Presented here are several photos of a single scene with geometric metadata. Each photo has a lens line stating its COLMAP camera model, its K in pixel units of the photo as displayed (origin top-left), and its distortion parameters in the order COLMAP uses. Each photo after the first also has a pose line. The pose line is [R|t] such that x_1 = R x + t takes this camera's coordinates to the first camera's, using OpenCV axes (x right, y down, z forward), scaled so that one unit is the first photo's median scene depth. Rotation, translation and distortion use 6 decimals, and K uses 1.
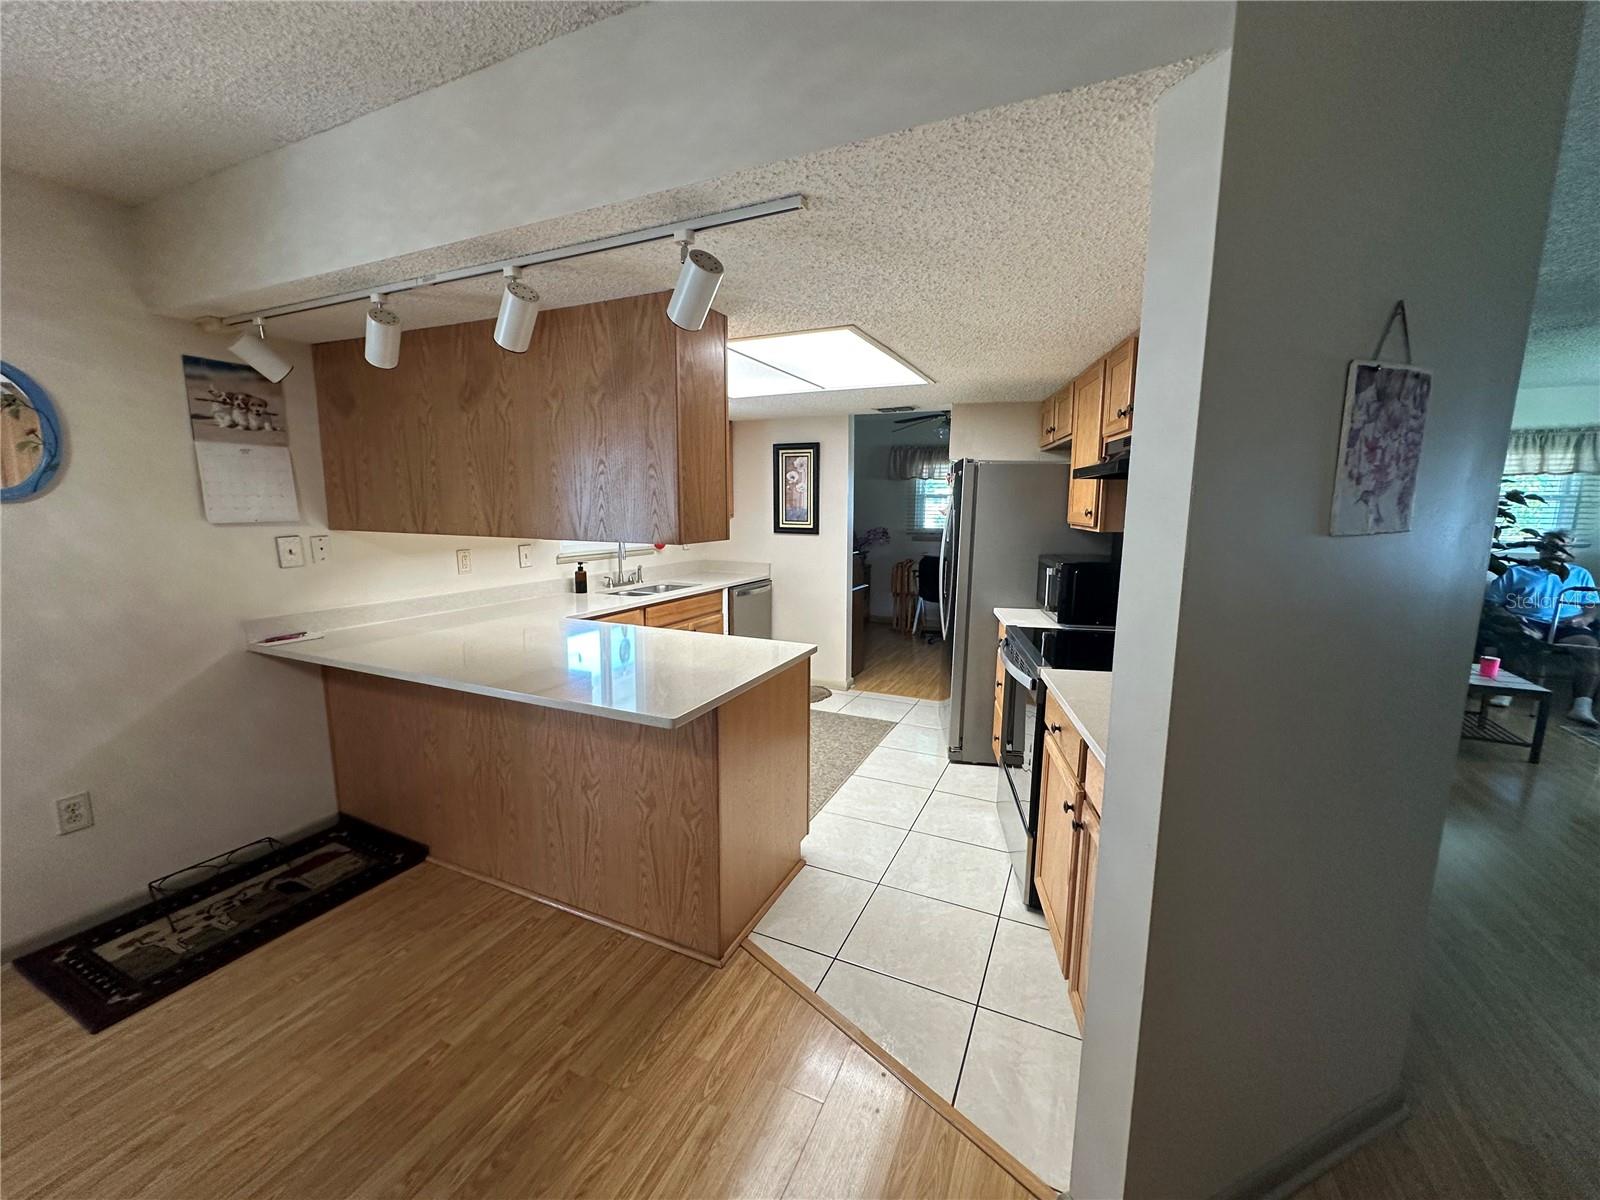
lens RADIAL K [[639.6, 0, 796.0], [0, 639.6, 590.1], [0, 0, 1]] dist [-0.000484, -0.000178]
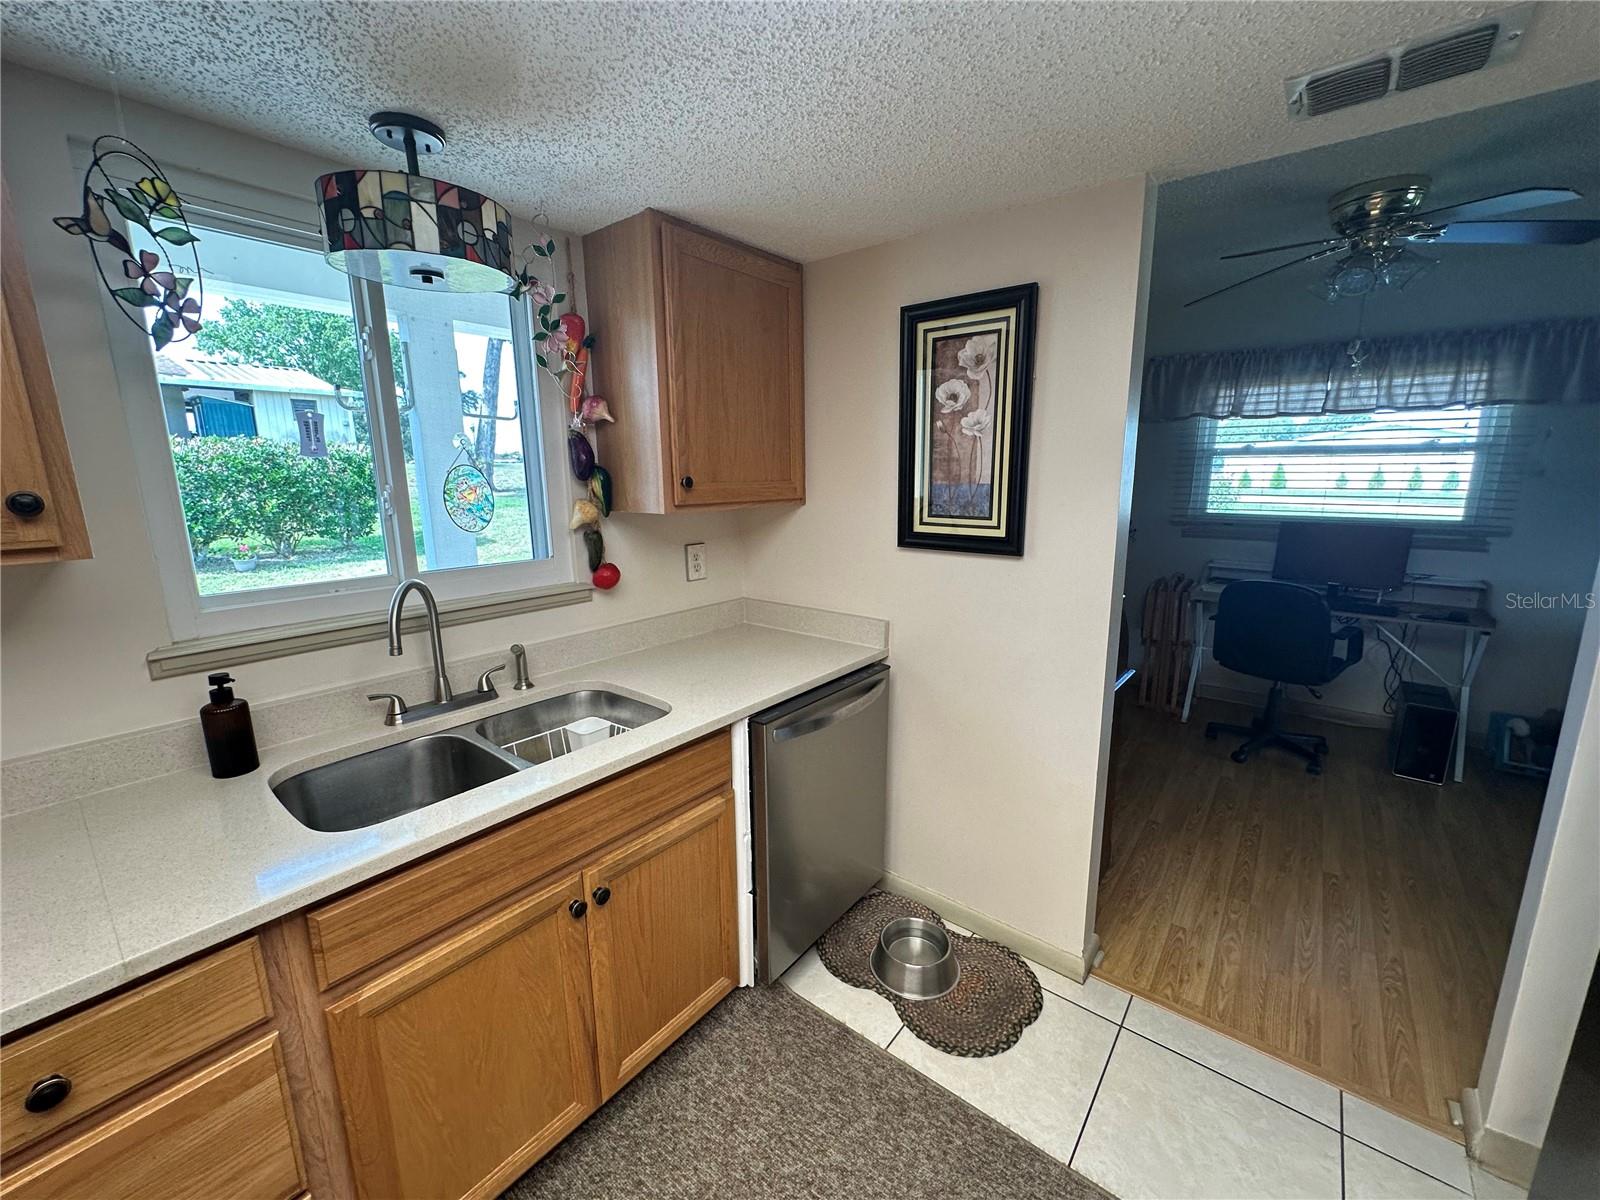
lens RADIAL K [[639.6, 0, 815.9], [0, 639.6, 595.6], [0, 0, 1]] dist [-0.000484, -0.000178]
pose [[0.975838, 0.033086, -0.215977, 0.001104], [-0.019433, 0.997694, 0.065038, -0.086531], [0.217631, -0.059269, 0.974230, 0.626465]]
